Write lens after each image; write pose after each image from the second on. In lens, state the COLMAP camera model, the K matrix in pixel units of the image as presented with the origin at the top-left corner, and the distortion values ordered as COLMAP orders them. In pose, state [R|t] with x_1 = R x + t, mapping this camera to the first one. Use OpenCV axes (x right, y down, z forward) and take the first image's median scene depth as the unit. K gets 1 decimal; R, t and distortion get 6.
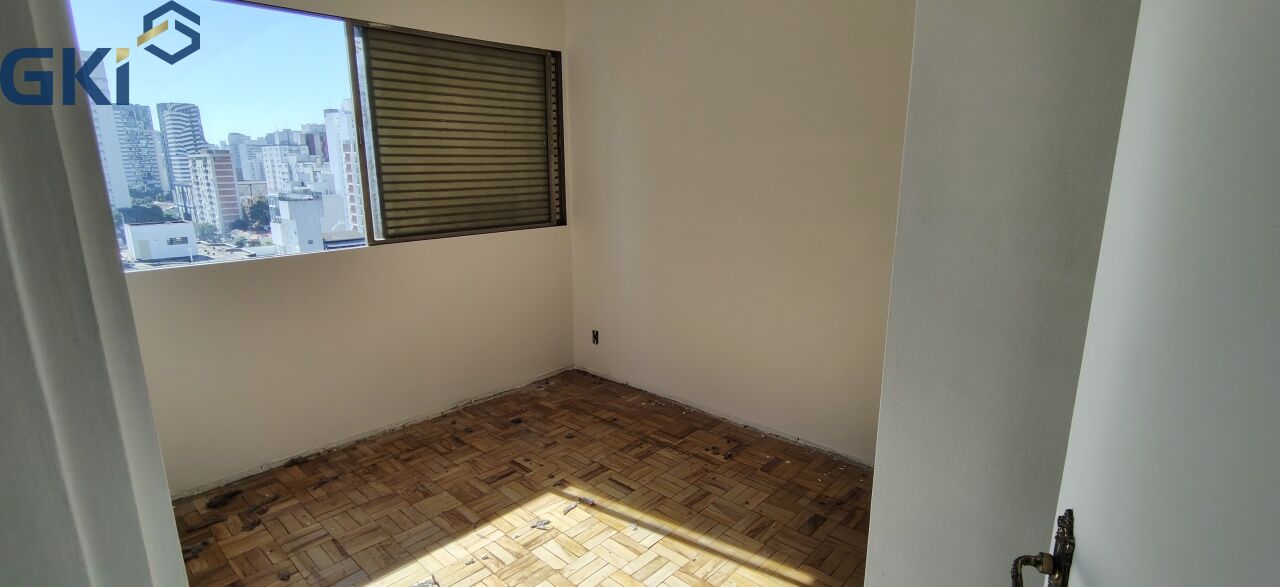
lens RADIAL K [[598.7, 0, 634.3], [0, 598.7, 295.3], [0, 0, 1]] dist [-0.001091, 0.002372]
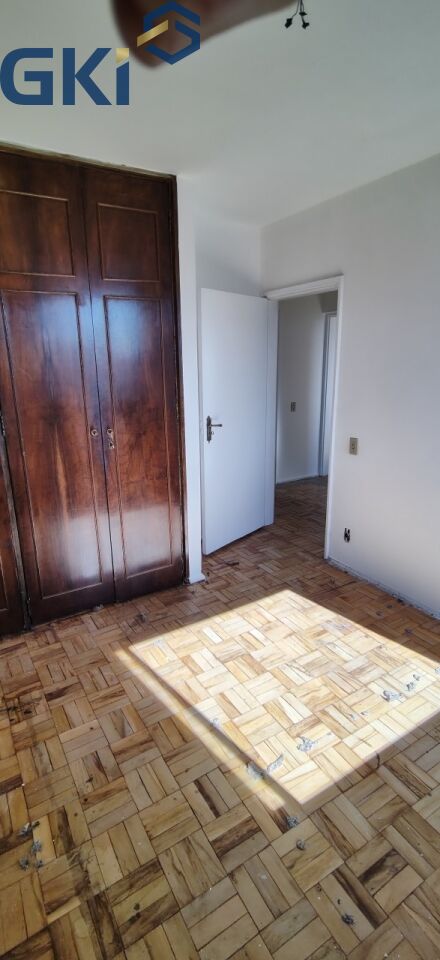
lens RADIAL K [[449.0, 0, 219.5], [0, 449.0, 479.5], [0, 0, 1]] dist [-0.001091, 0.002372]
pose [[-0.964803, -0.053304, 0.257515, -0.174489], [0.074810, 0.883148, 0.463090, -0.326152], [-0.252109, 0.466056, -0.848076, 1.384616]]
